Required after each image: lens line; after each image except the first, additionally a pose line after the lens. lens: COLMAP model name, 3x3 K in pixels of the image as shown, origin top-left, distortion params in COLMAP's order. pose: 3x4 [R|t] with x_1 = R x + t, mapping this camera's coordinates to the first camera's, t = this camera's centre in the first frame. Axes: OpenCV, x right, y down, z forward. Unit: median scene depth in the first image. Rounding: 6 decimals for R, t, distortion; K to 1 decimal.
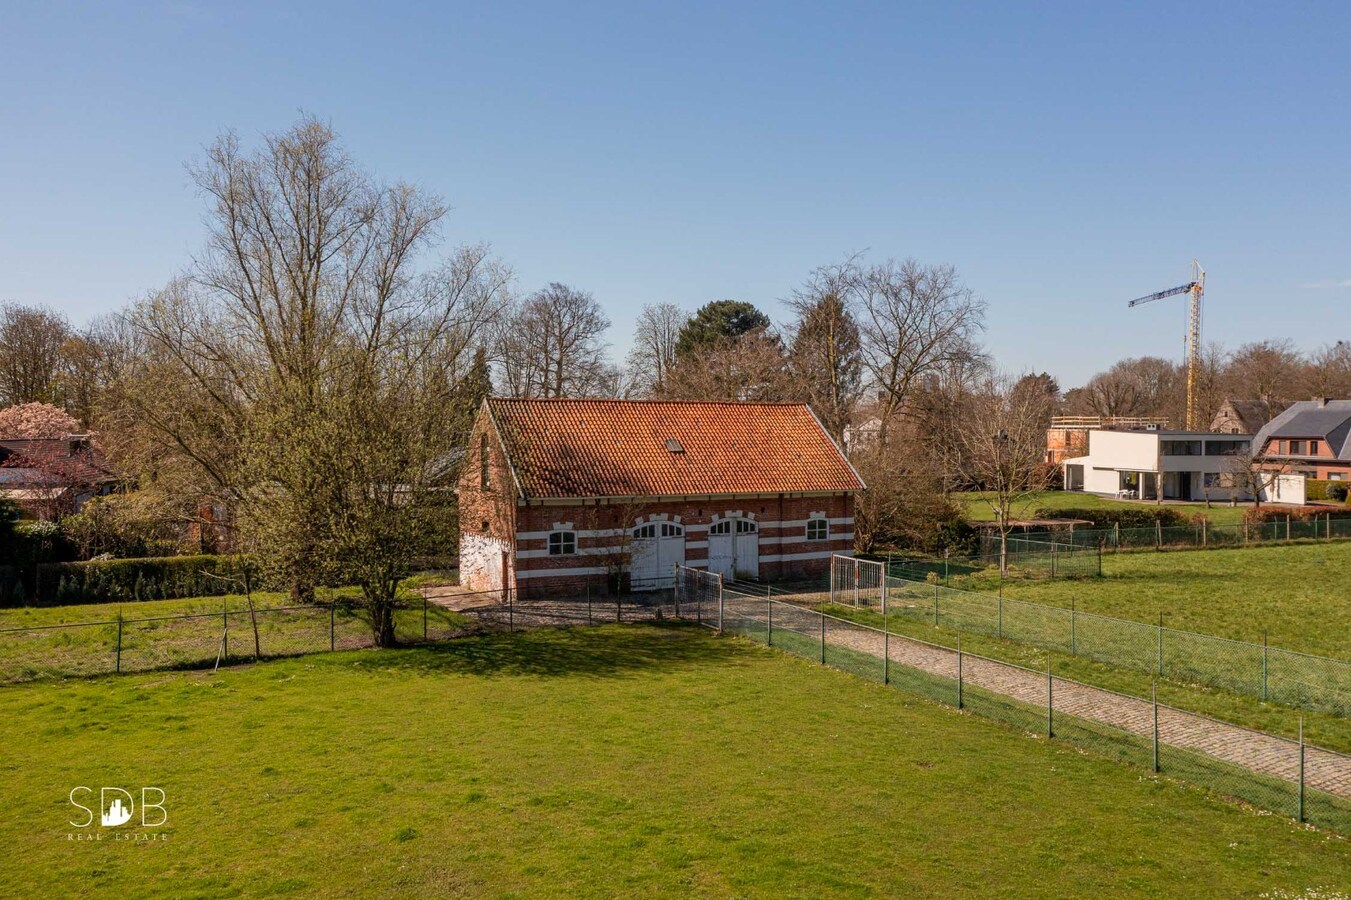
lens RADIAL K [[1078.1, 0, 678.4], [0, 1078.1, 449.4], [0, 0, 1]] dist [0.022350, -0.004020]
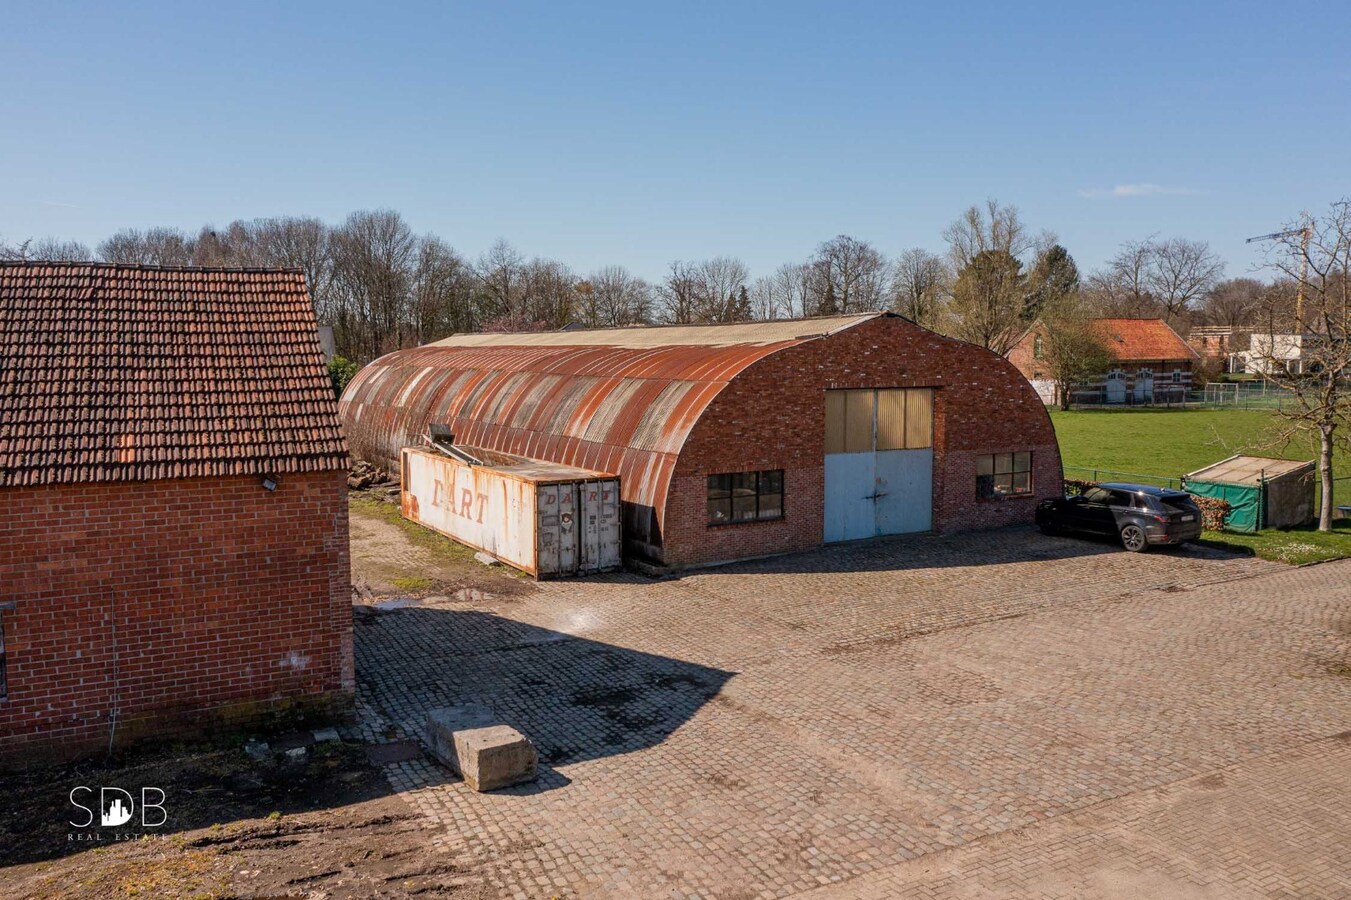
lens RADIAL K [[1078.1, 0, 677.0], [0, 1078.1, 451.4], [0, 0, 1]] dist [0.022350, -0.004020]
pose [[0.999654, -0.007410, -0.025219, -0.806249], [0.009340, 0.996966, 0.077278, 0.045213], [0.024570, -0.077487, 0.996691, -1.172928]]
